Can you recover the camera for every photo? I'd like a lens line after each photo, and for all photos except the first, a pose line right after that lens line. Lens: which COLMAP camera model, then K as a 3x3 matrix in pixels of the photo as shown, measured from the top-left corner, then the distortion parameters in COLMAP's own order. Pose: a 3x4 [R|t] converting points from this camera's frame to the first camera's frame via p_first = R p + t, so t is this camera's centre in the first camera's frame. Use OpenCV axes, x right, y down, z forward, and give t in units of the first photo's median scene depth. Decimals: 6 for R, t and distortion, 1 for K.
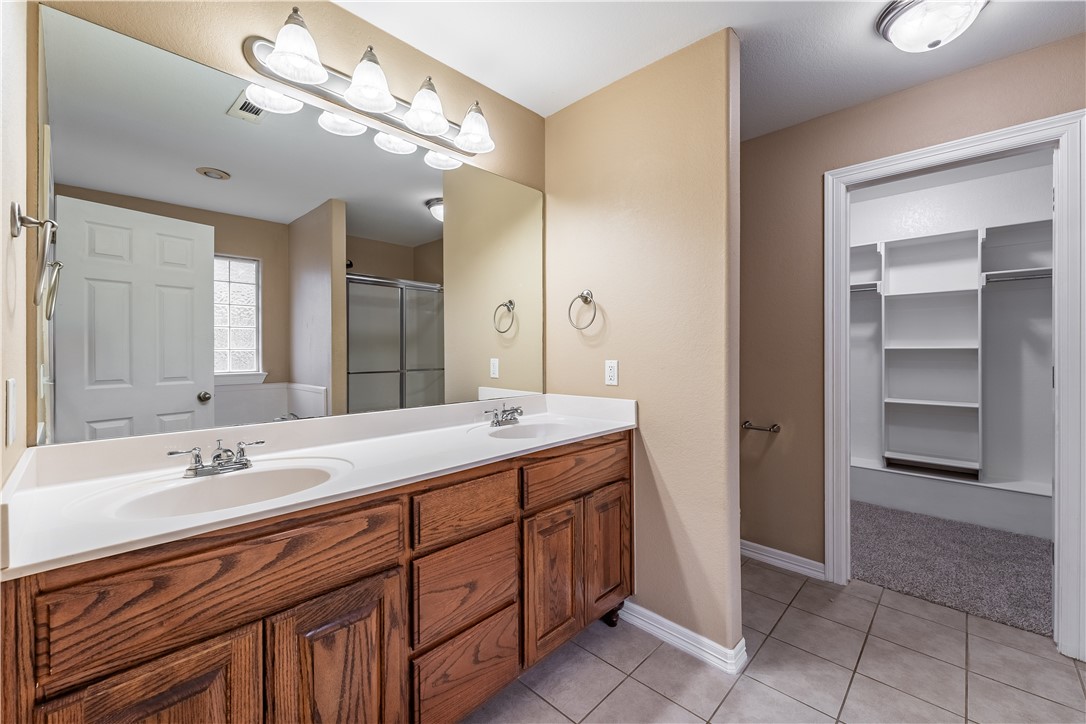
lens RADIAL K [[442.8, 0, 543.1], [0, 442.8, 353.5], [0, 0, 1]] dist [0.007897, -0.000732]
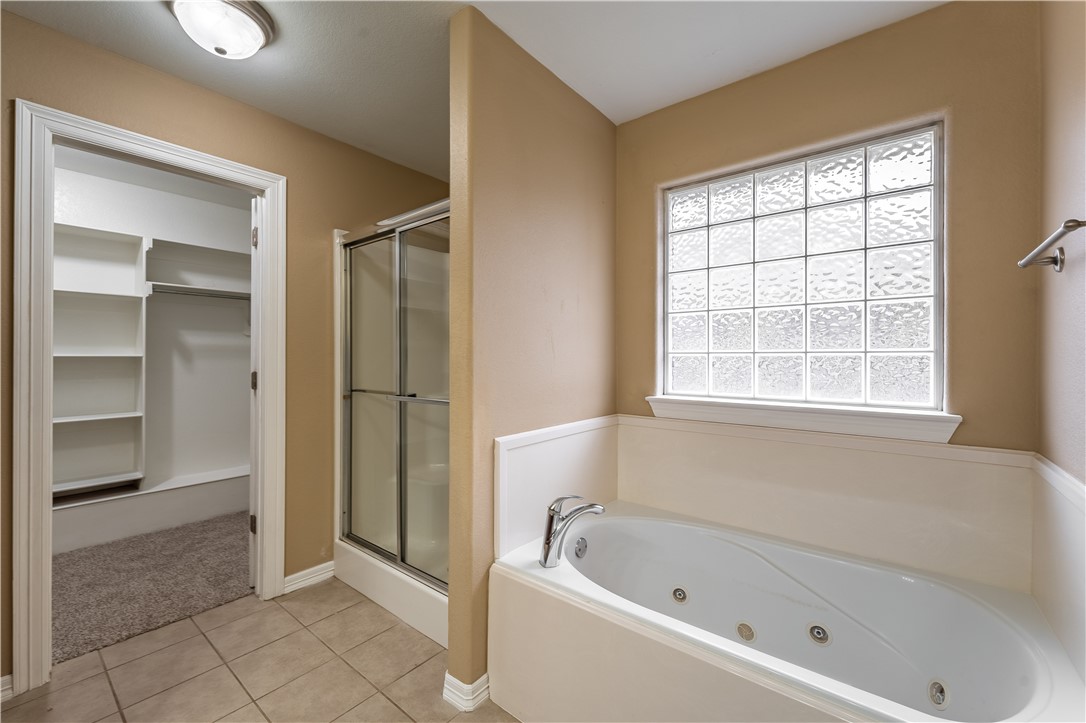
lens RADIAL K [[442.8, 0, 540.2], [0, 442.8, 354.5], [0, 0, 1]] dist [0.007897, -0.000732]
pose [[-0.074800, 0.008522, 0.997162, -0.108692], [0.009277, 0.999926, -0.007850, 0.000589], [-0.997155, 0.008664, -0.074873, 0.240167]]
